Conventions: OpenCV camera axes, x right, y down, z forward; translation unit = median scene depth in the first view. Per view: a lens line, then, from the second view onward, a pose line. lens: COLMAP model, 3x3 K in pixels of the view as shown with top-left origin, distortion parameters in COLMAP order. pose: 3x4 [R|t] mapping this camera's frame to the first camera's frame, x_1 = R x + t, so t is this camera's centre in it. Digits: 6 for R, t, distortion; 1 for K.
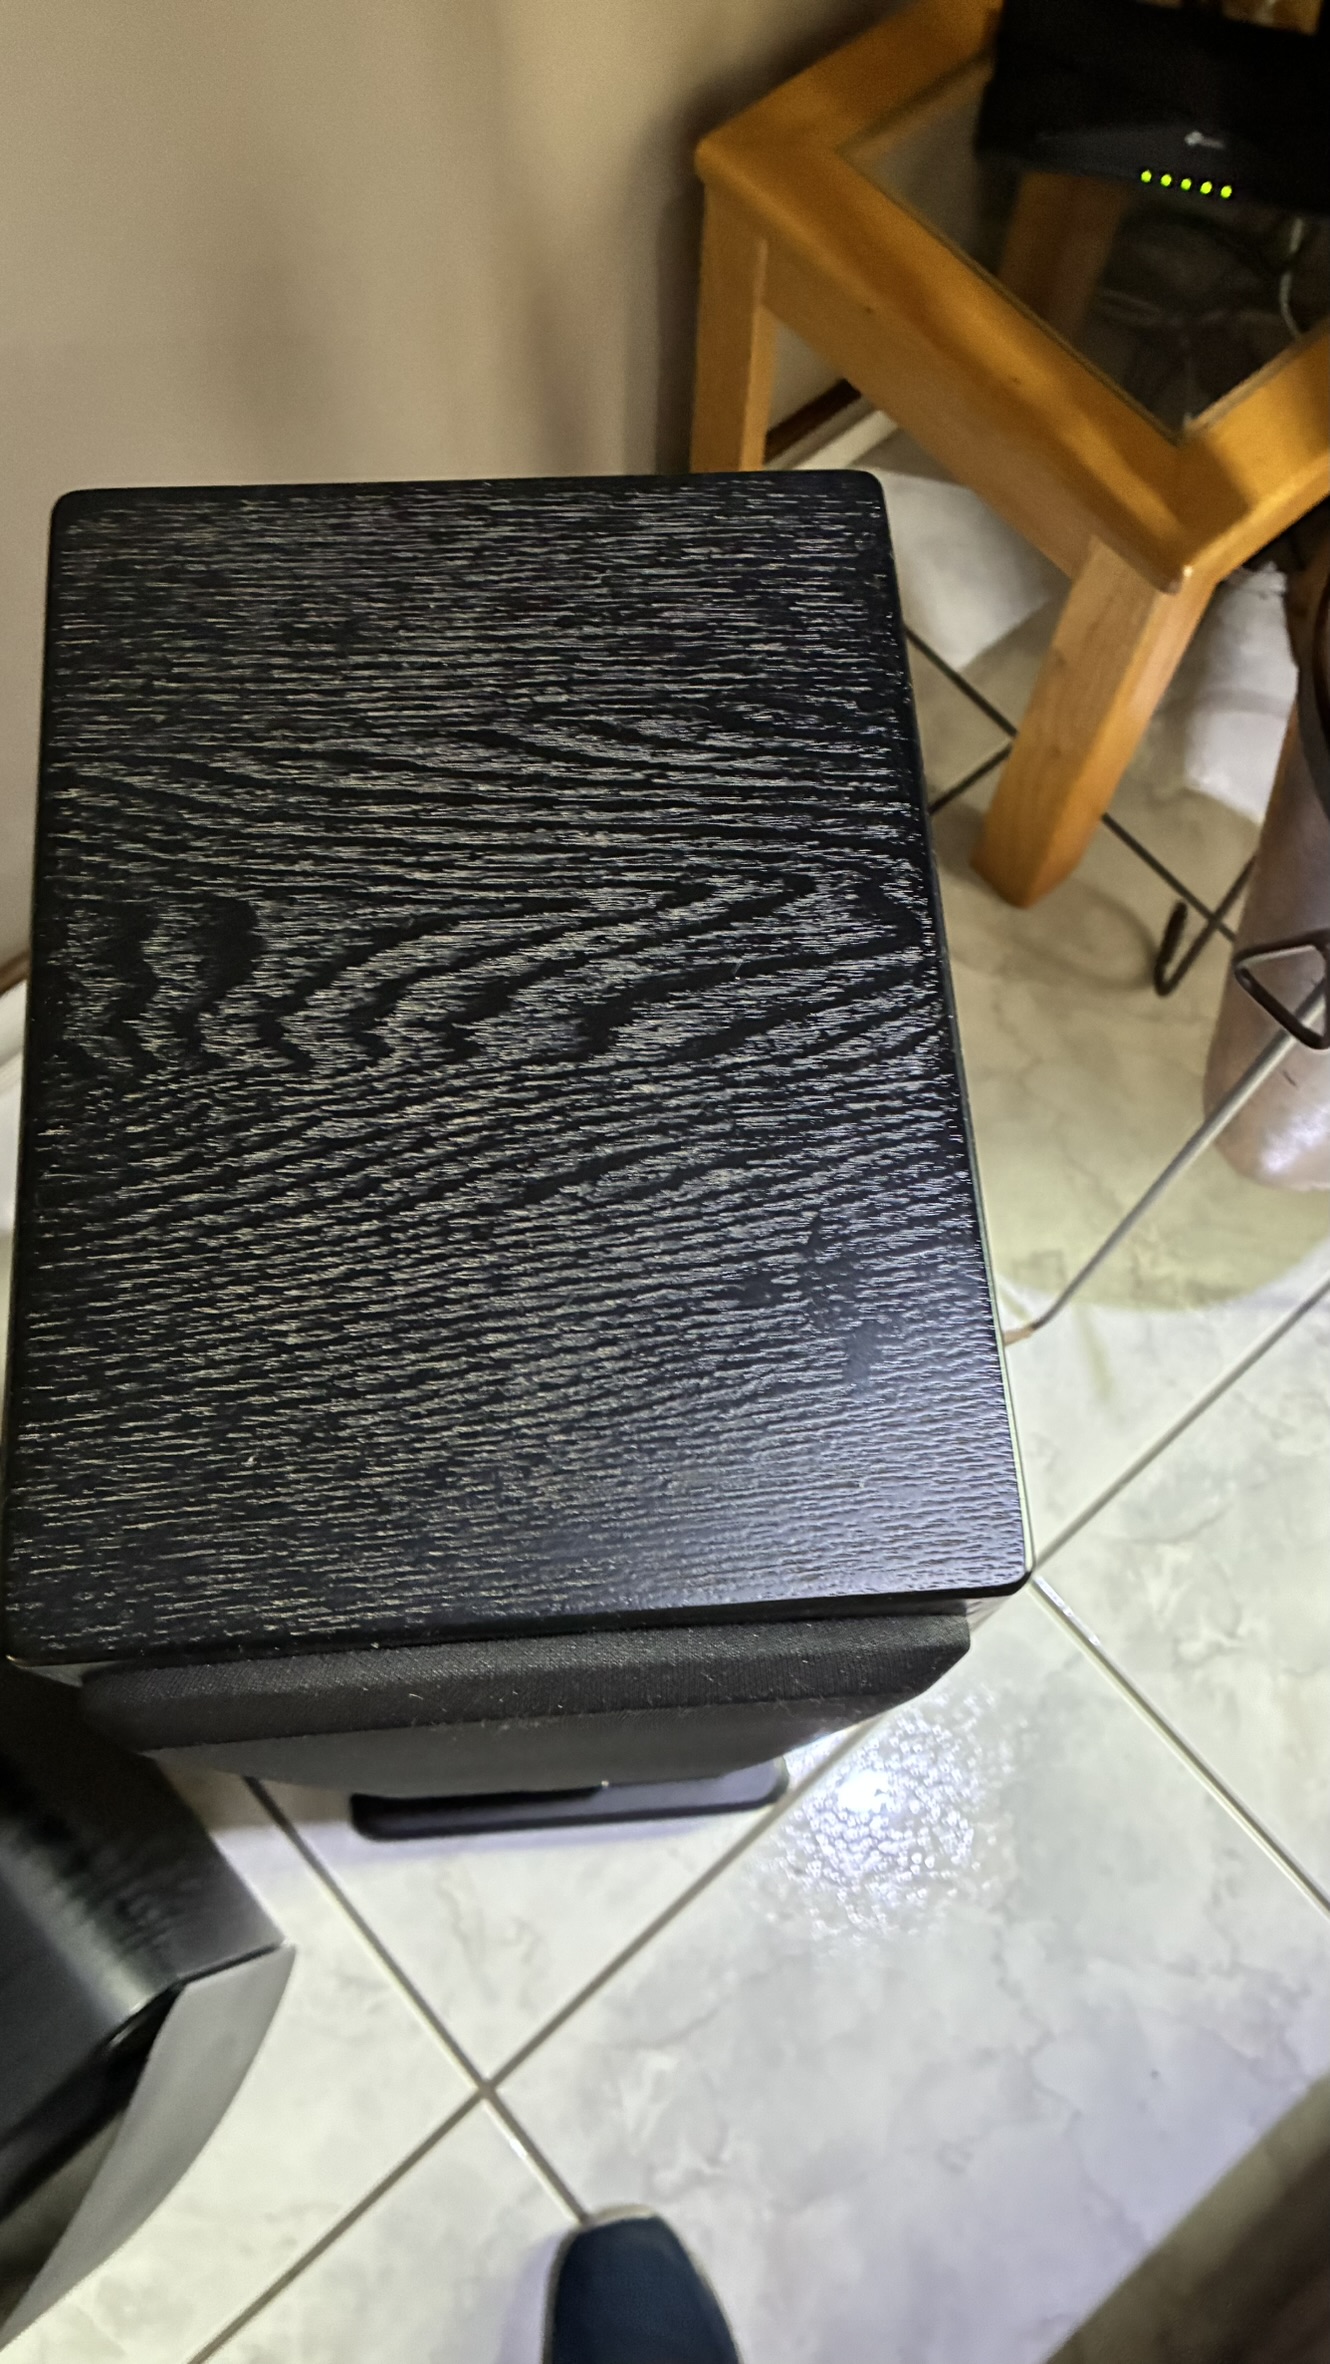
lens RADIAL K [[1782.1, 0, 681.1], [0, 1782.1, 1173.8], [0, 0, 1]] dist [0.025790, -0.031172]
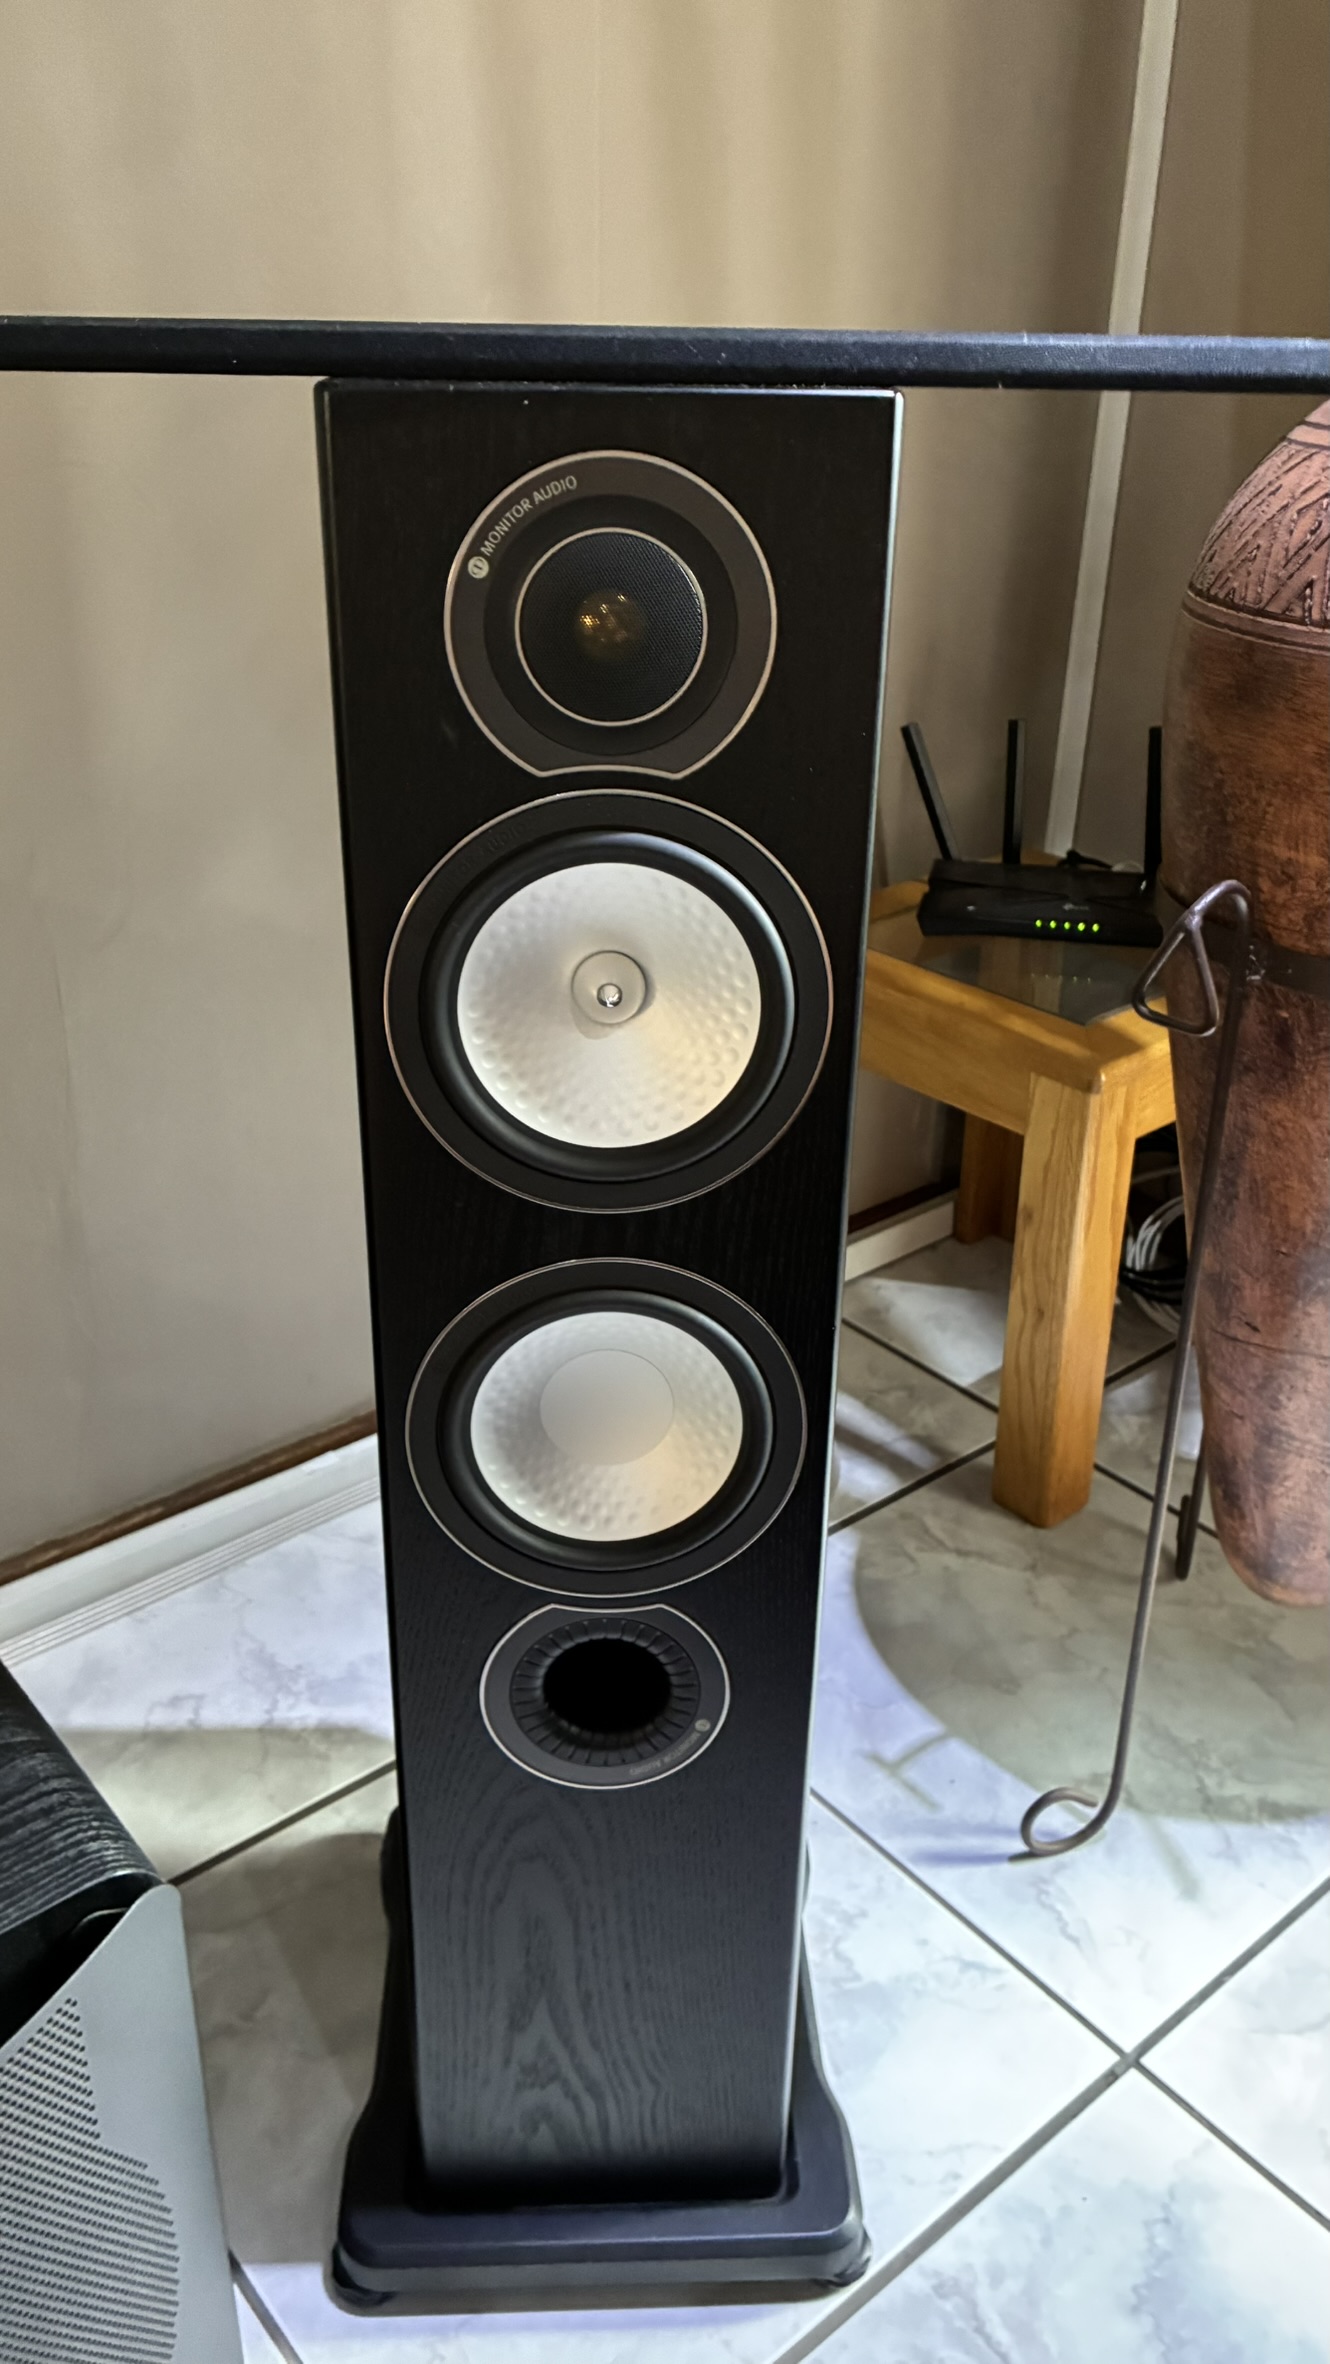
lens RADIAL K [[1783.7, 0, 654.2], [0, 1783.7, 1188.5], [0, 0, 1]] dist [0.000793, -0.003529]
pose [[0.998927, -0.015067, -0.043800, 0.005709], [-0.019188, 0.726060, -0.687363, 0.531418], [0.042158, 0.687466, 0.724992, 0.069709]]
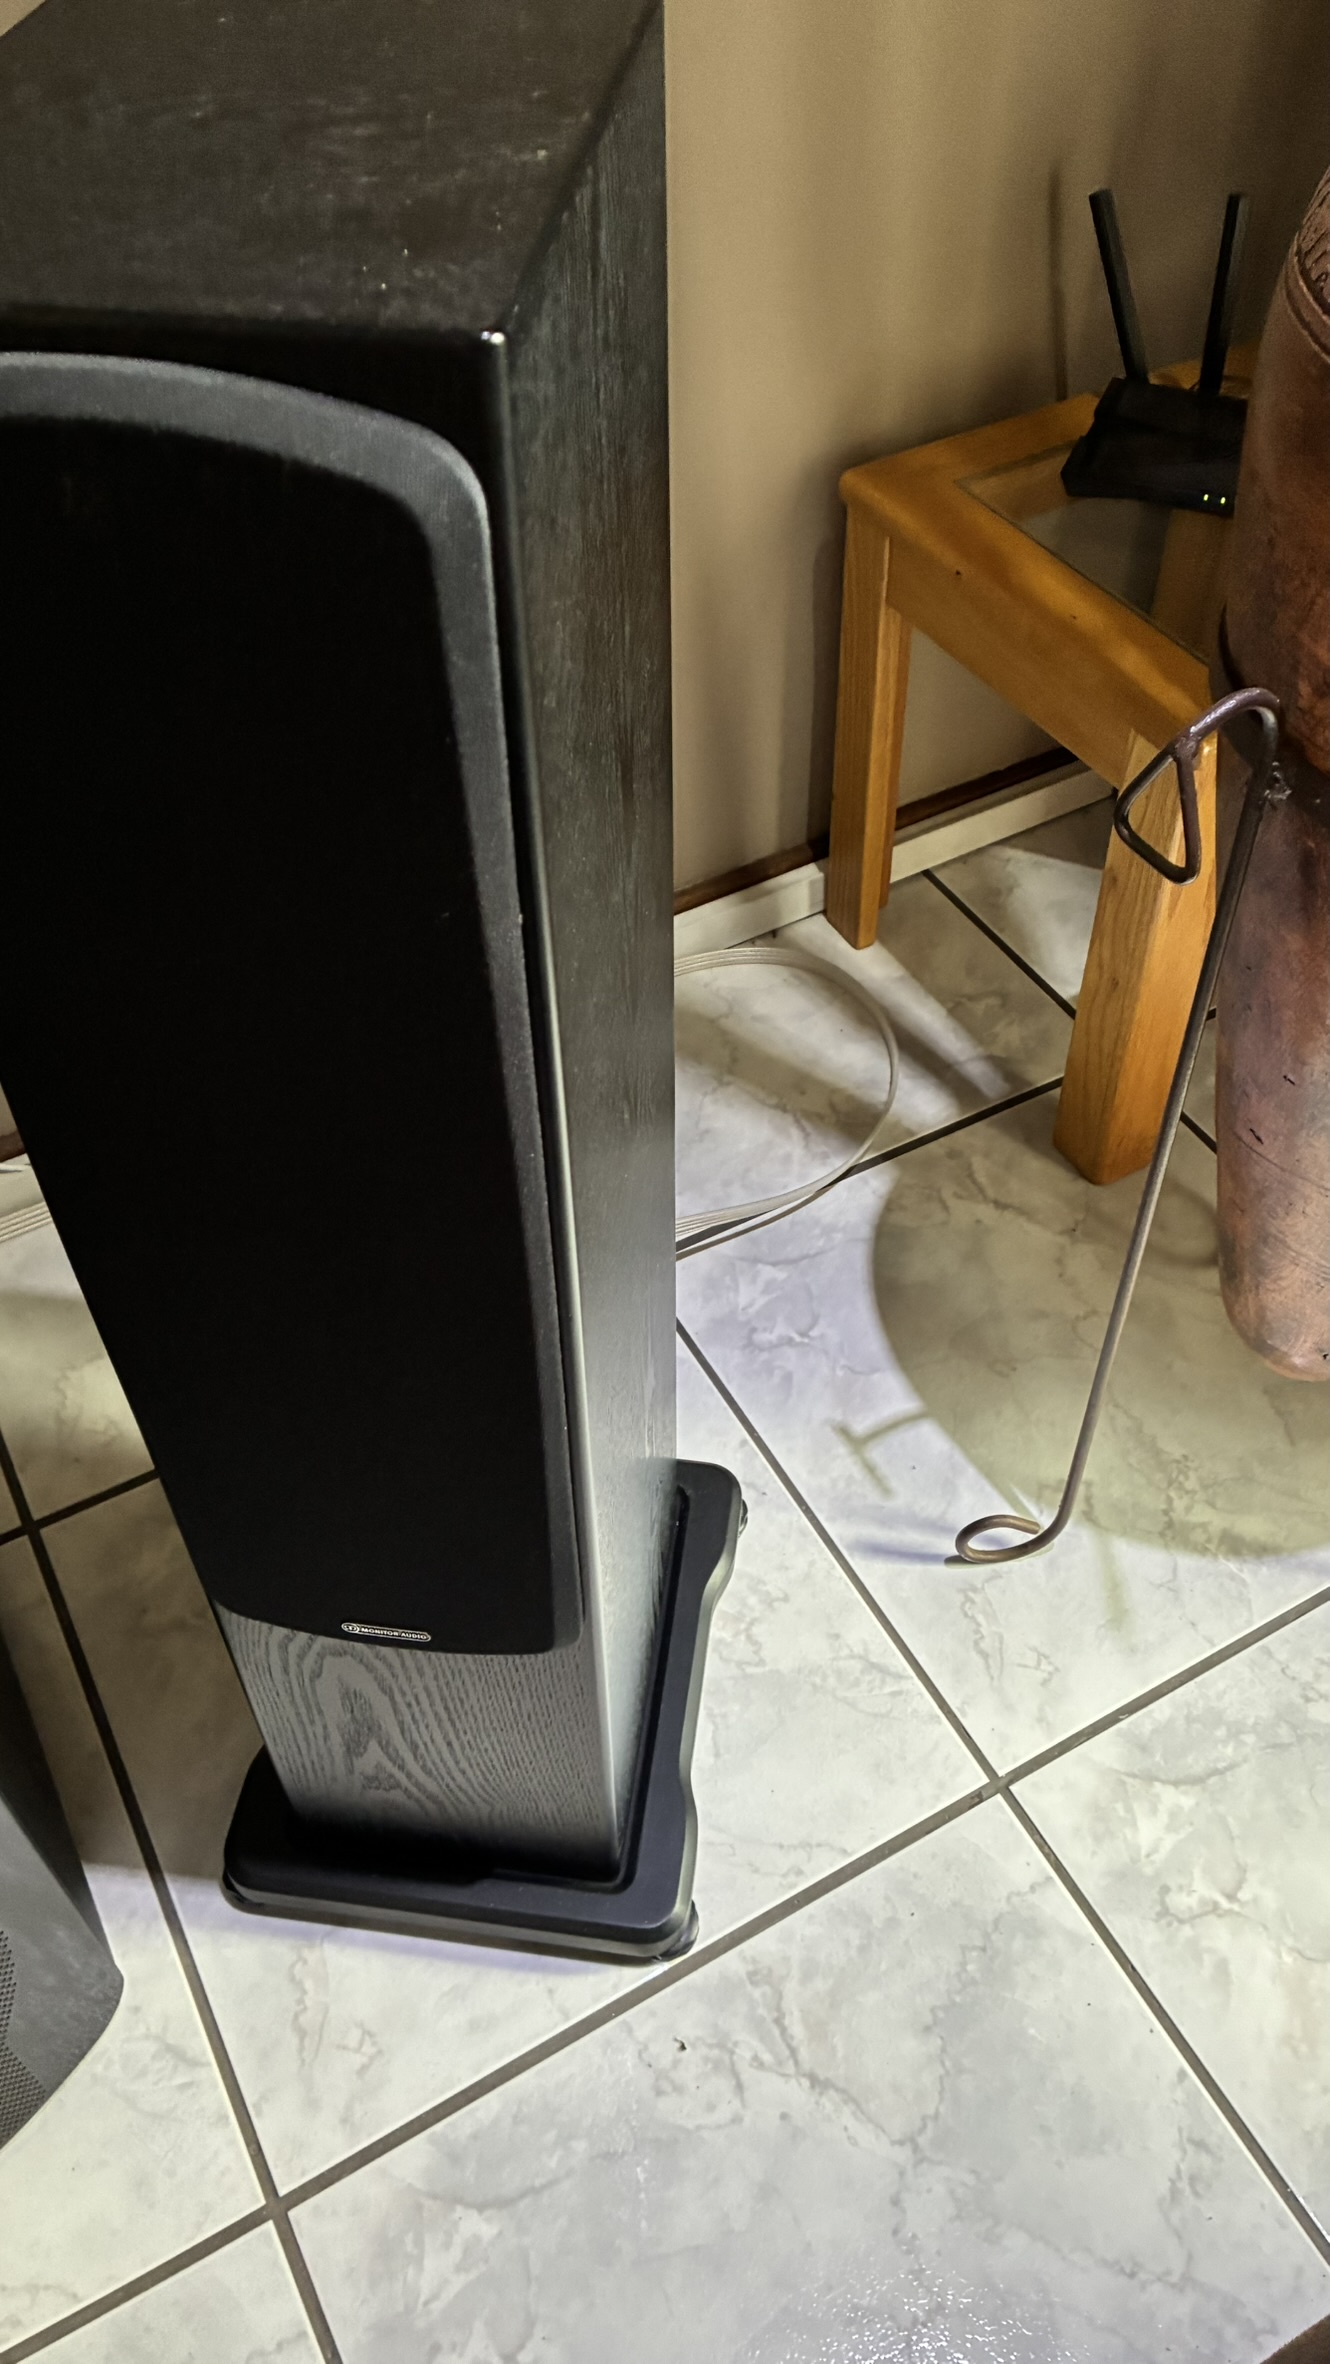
lens RADIAL K [[1763.1, 0, 665.0], [0, 1763.1, 1182.0], [0, 0, 1]] dist [0.003538, 0.005116]
pose [[0.975614, 0.122929, -0.181841, 0.155682], [-0.182094, 0.915862, -0.357826, 0.302757], [0.122554, 0.382212, 0.915912, 0.046780]]
